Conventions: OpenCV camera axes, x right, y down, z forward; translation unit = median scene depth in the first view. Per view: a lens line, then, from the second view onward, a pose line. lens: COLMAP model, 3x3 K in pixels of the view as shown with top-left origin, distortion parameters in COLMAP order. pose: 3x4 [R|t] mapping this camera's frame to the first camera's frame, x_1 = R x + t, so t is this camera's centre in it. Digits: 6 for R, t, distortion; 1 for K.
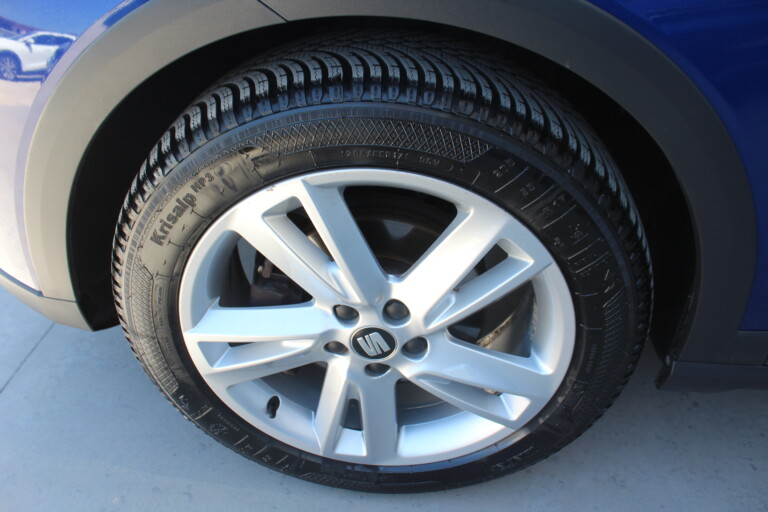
lens RADIAL K [[628.8, 0, 386.0], [0, 628.8, 258.4], [0, 0, 1]] dist [-0.131042, 0.080789]
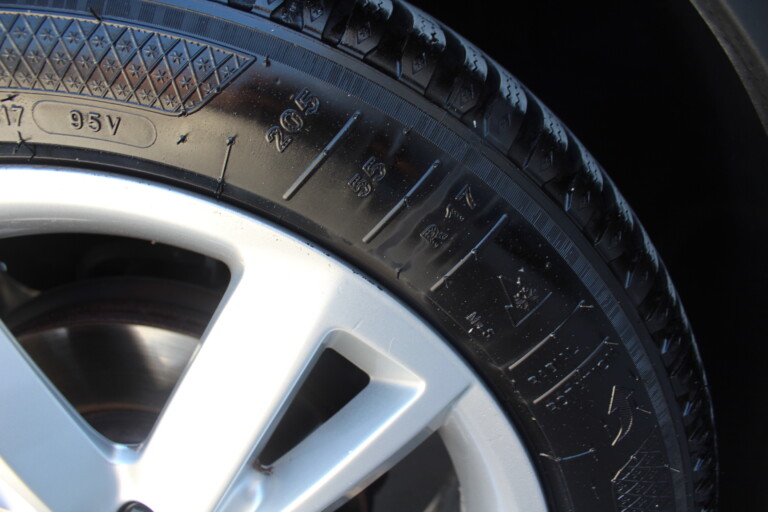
lens RADIAL K [[628.8, 0, 378.6], [0, 628.8, 255.6], [0, 0, 1]] dist [-0.131042, 0.080789]
pose [[0.995471, -0.071188, 0.063008, 0.189940], [0.085111, 0.962642, -0.257054, 0.026140], [-0.042355, 0.261252, 0.964341, 0.603504]]
